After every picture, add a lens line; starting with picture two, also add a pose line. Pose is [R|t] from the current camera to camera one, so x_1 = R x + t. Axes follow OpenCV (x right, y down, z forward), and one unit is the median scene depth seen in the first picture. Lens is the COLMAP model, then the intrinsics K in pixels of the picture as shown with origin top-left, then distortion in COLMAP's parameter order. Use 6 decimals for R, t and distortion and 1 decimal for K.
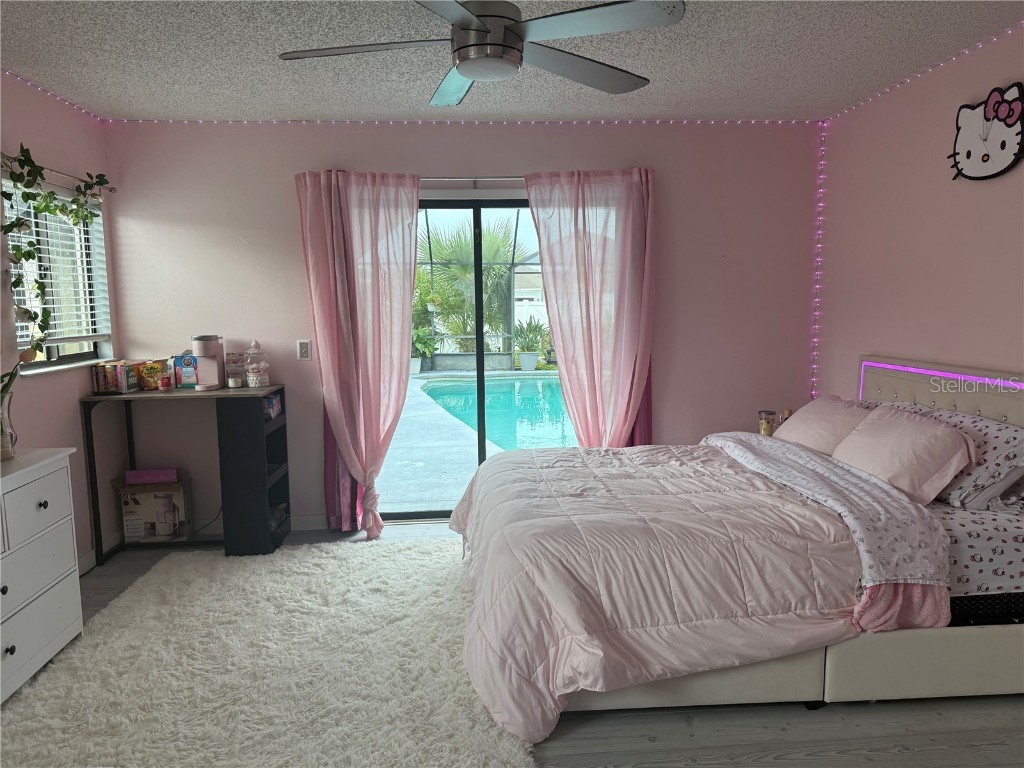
lens RADIAL K [[725.0, 0, 515.0], [0, 725.0, 389.7], [0, 0, 1]] dist [0.085191, -0.101555]
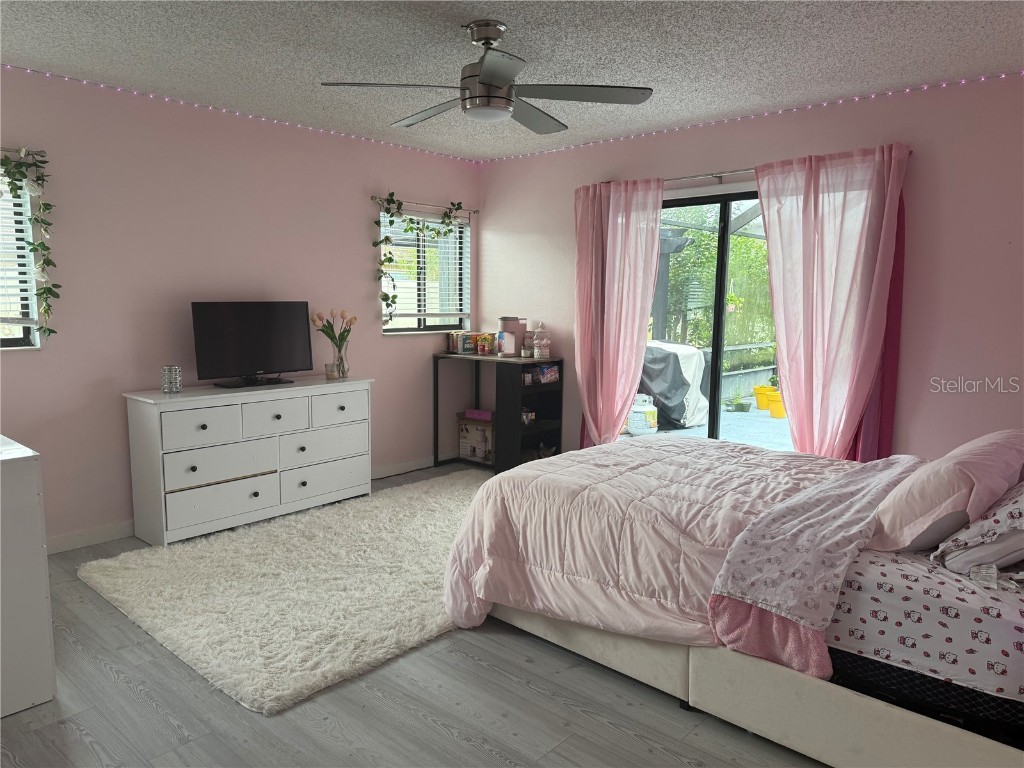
lens RADIAL K [[725.0, 0, 503.5], [0, 725.0, 391.8], [0, 0, 1]] dist [0.085191, -0.101555]
pose [[0.683351, 0.115978, -0.720819, 0.599098], [-0.107341, 0.992533, 0.057935, -0.013438], [0.722156, 0.037783, 0.690698, 0.083009]]
